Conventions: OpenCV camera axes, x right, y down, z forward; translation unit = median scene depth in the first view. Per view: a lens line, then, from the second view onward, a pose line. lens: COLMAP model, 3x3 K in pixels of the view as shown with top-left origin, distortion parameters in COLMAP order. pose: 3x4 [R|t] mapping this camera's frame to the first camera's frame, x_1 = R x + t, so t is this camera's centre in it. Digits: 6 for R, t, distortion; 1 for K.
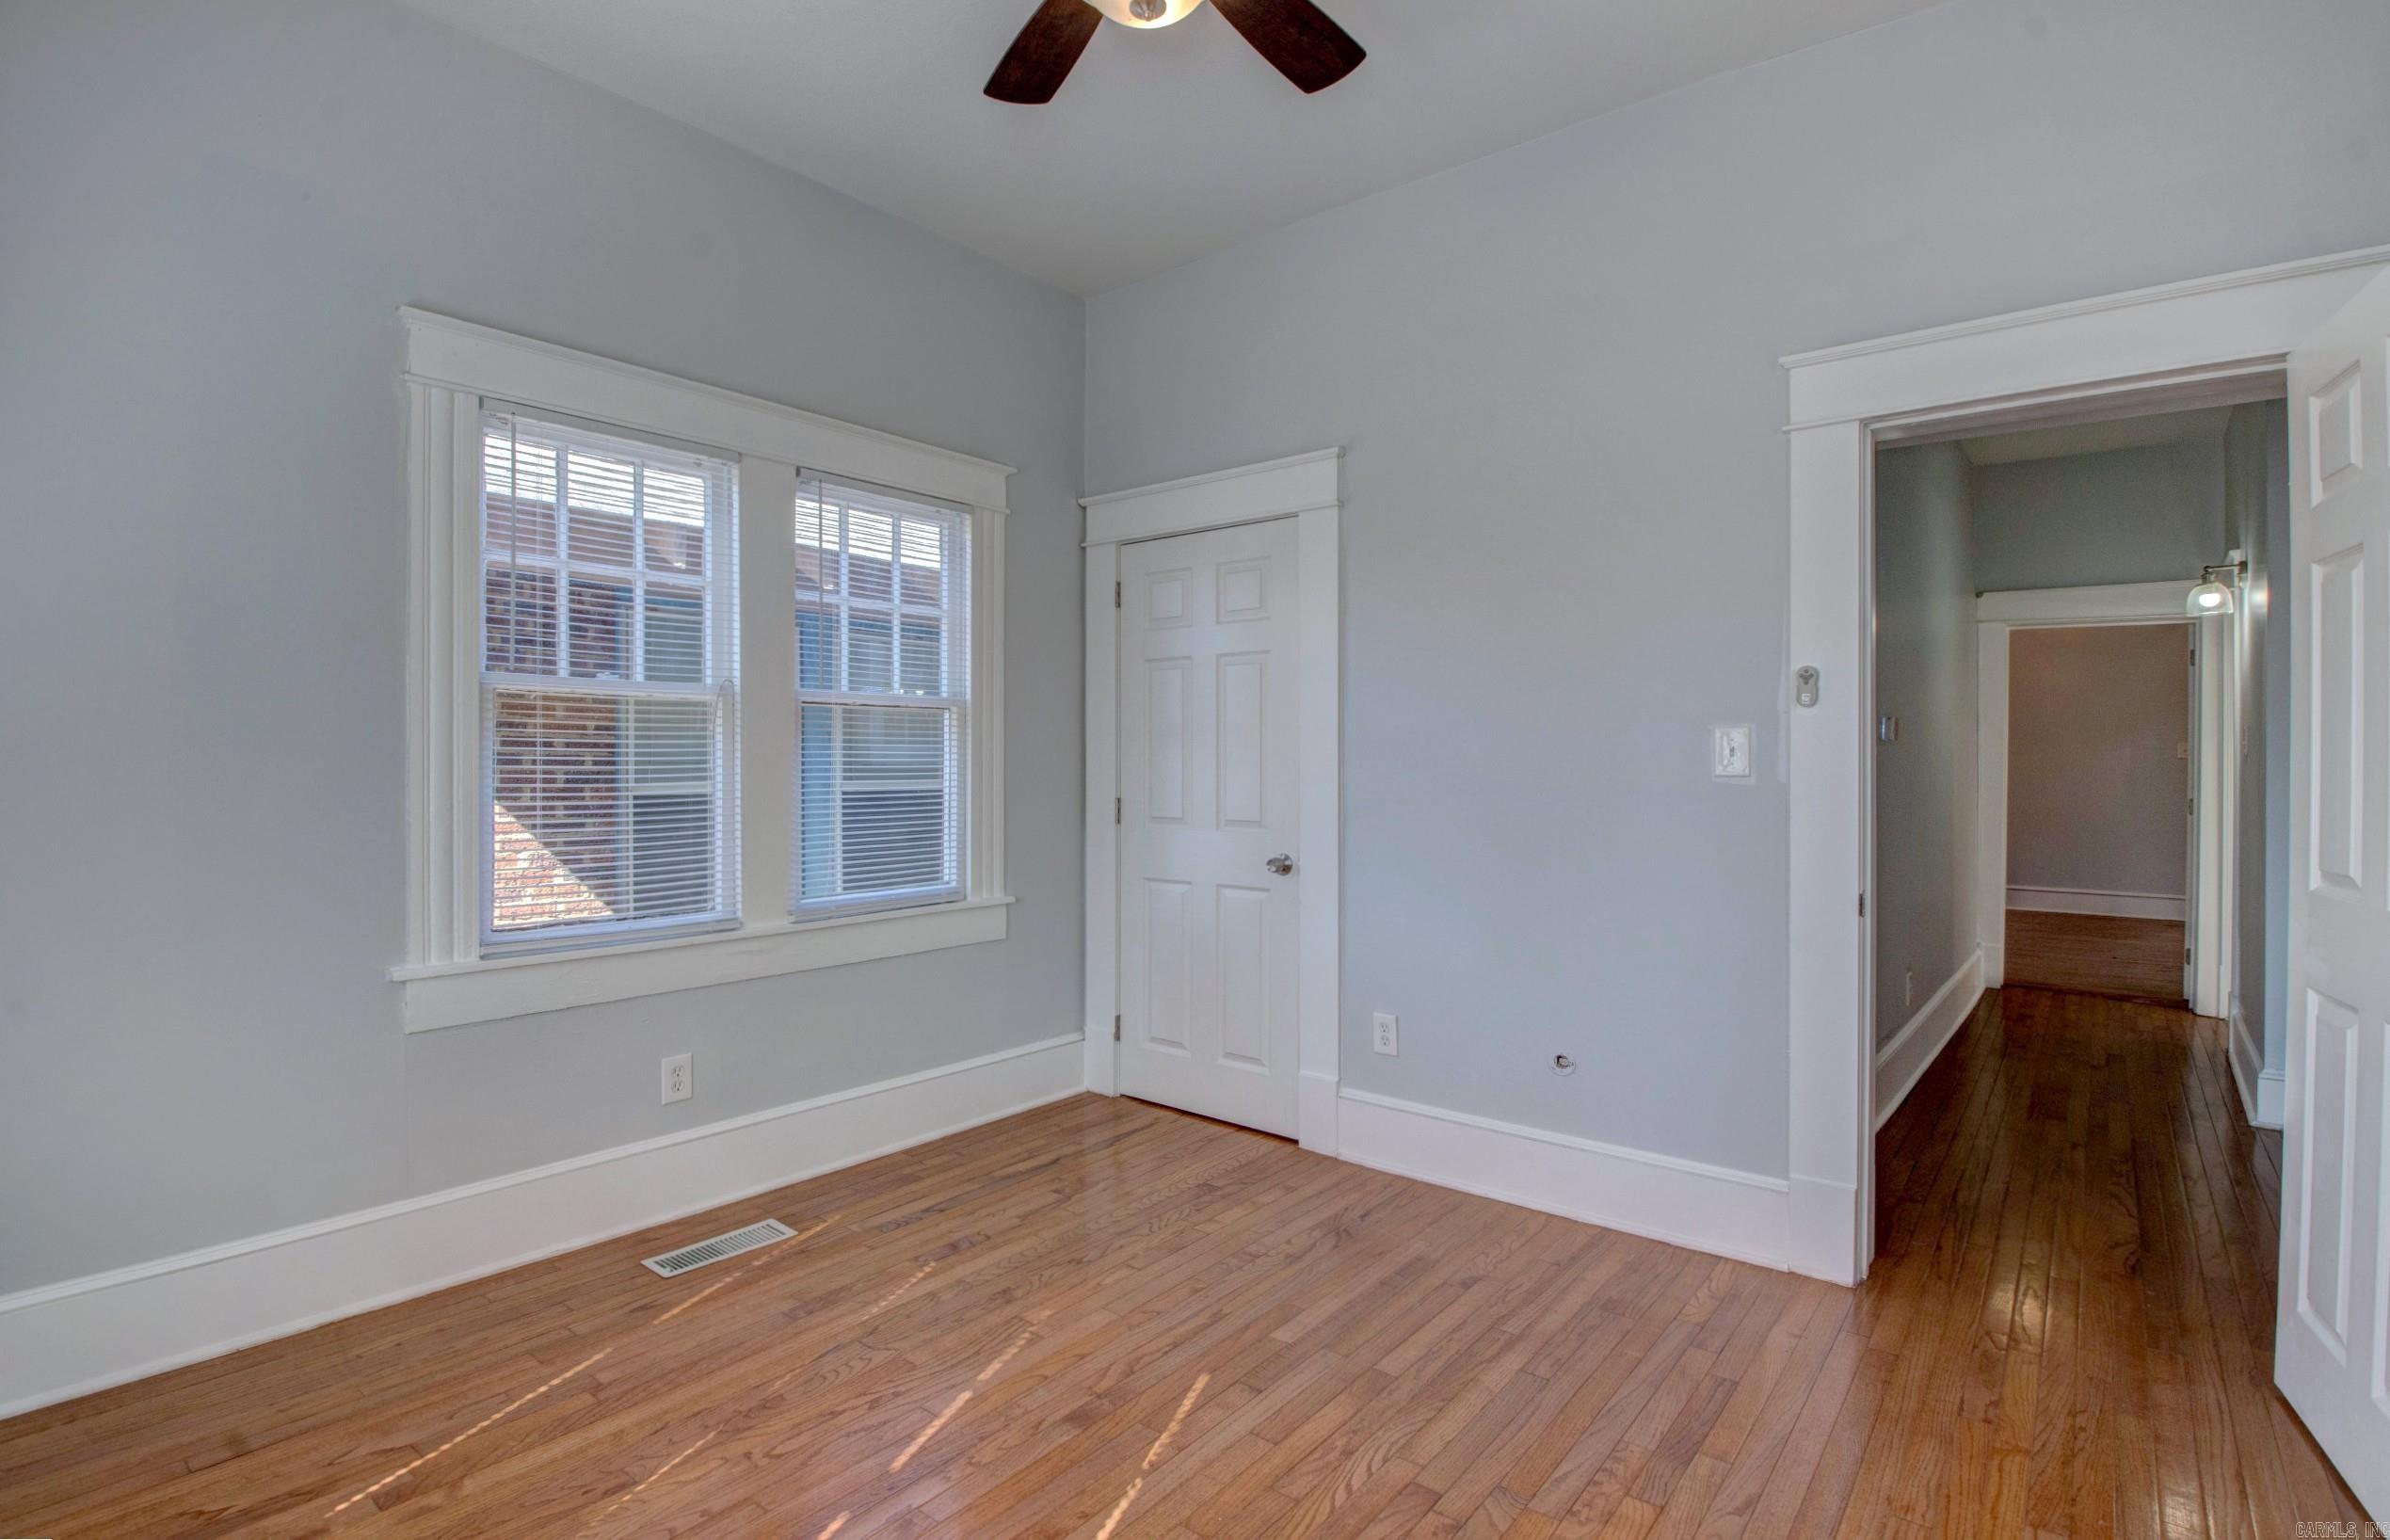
lens RADIAL K [[1124.1, 0, 1172.4], [0, 1124.1, 775.3], [0, 0, 1]] dist [0.008938, -0.021393]
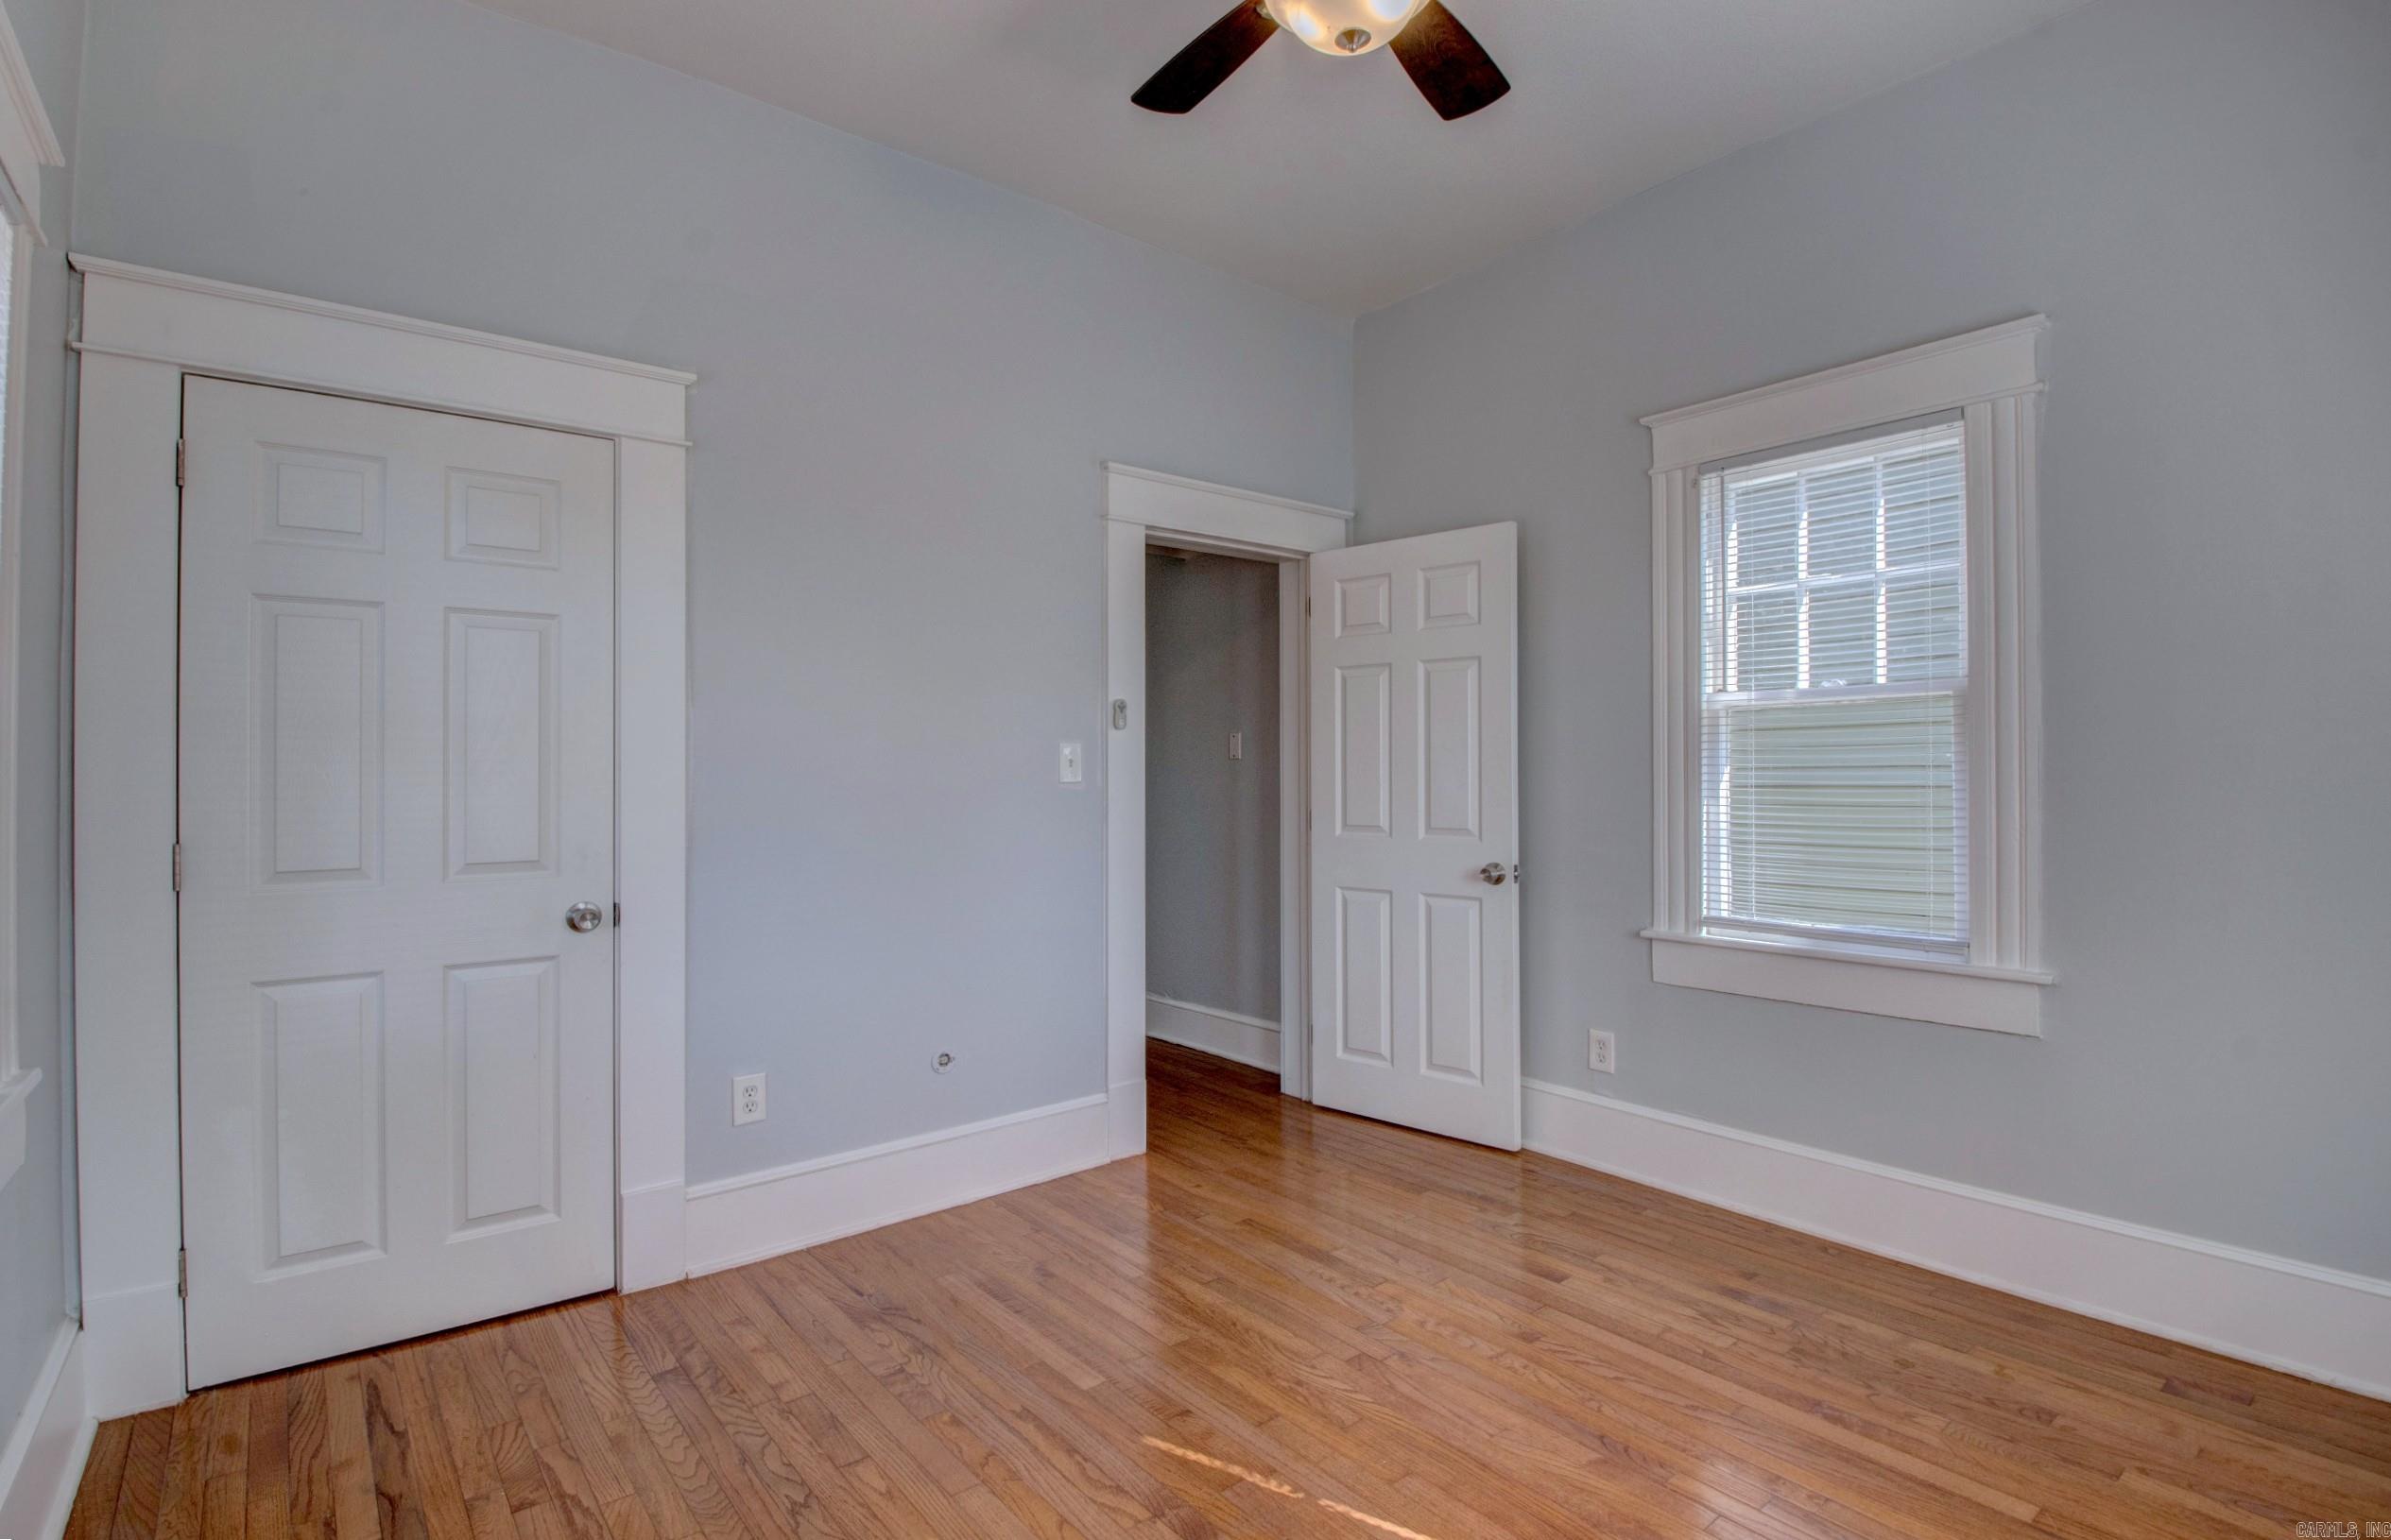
lens RADIAL K [[1124.4, 0, 1206.6], [0, 1124.4, 781.0], [0, 0, 1]] dist [0.008938, -0.021393]
pose [[0.203779, -0.010643, 0.978959, -0.624585], [0.016925, 0.999830, 0.007346, -0.007144], [-0.978871, 0.015072, 0.203925, 0.552616]]
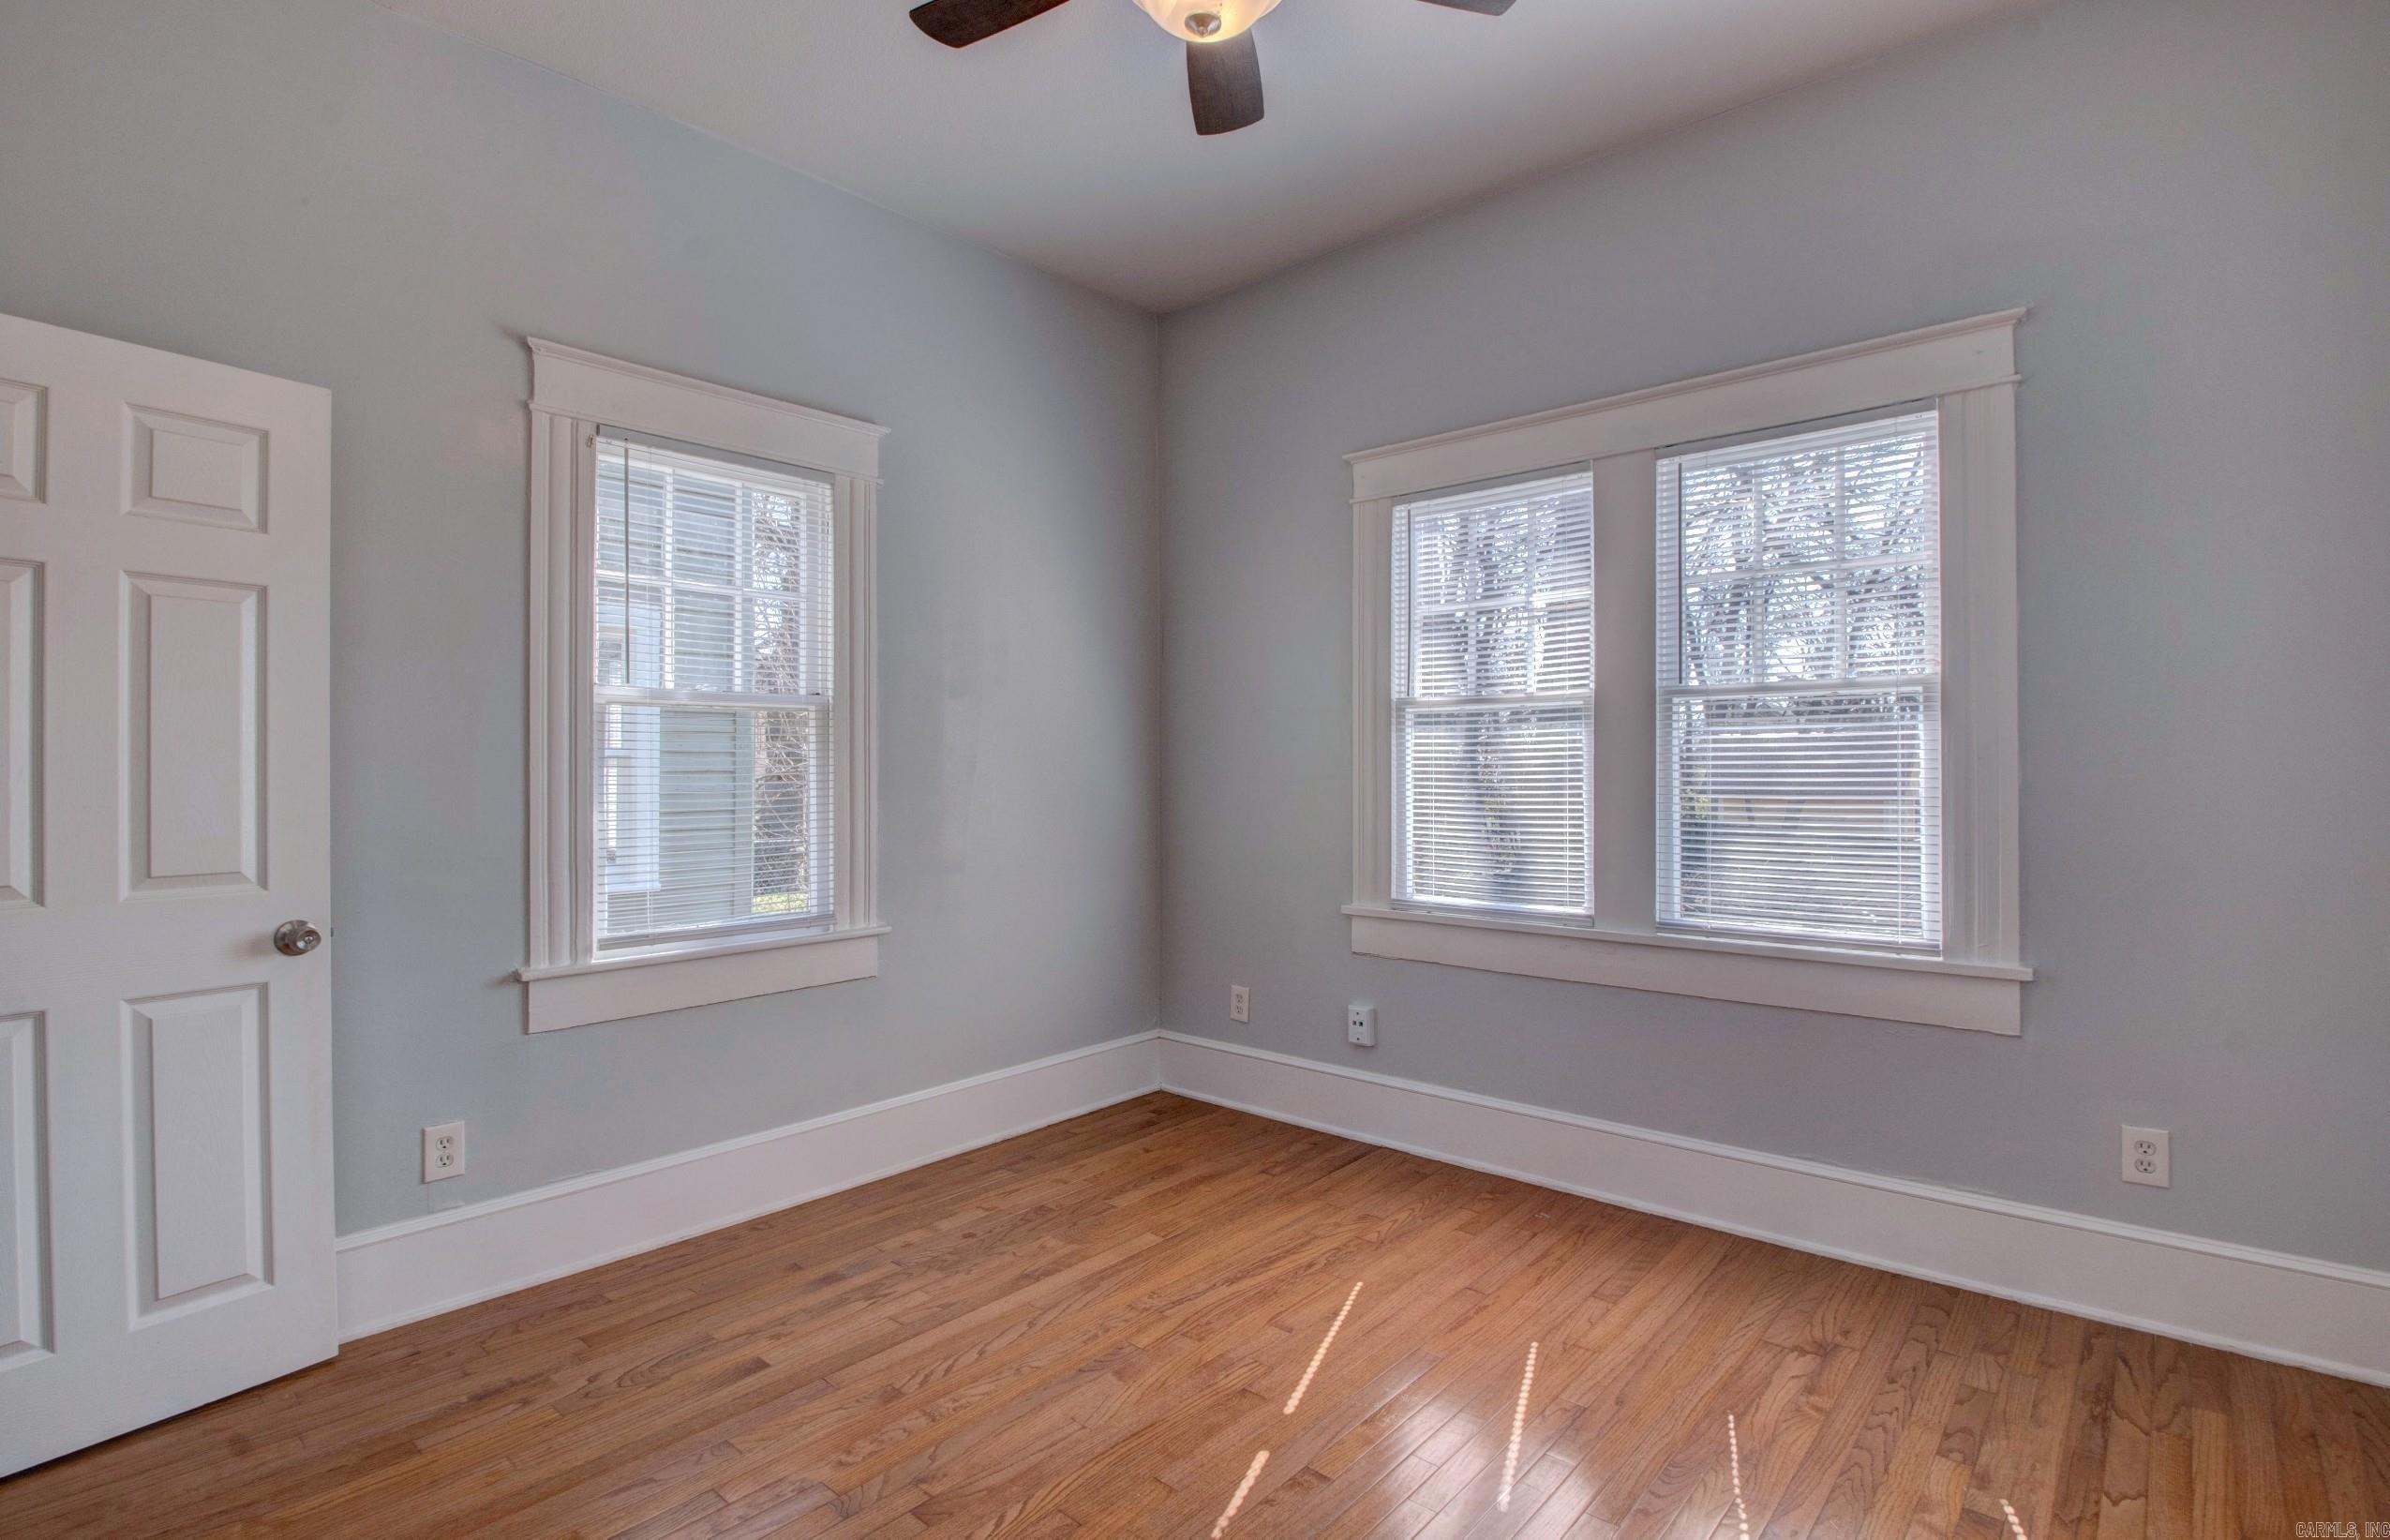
lens RADIAL K [[1124.1, 0, 1164.2], [0, 1124.1, 749.7], [0, 0, 1]] dist [0.008938, -0.021393]
pose [[-0.997531, 0.011760, 0.069242, -0.034992], [0.011471, 0.999924, -0.004575, -0.009577], [-0.069291, -0.003770, -0.997589, 1.198035]]
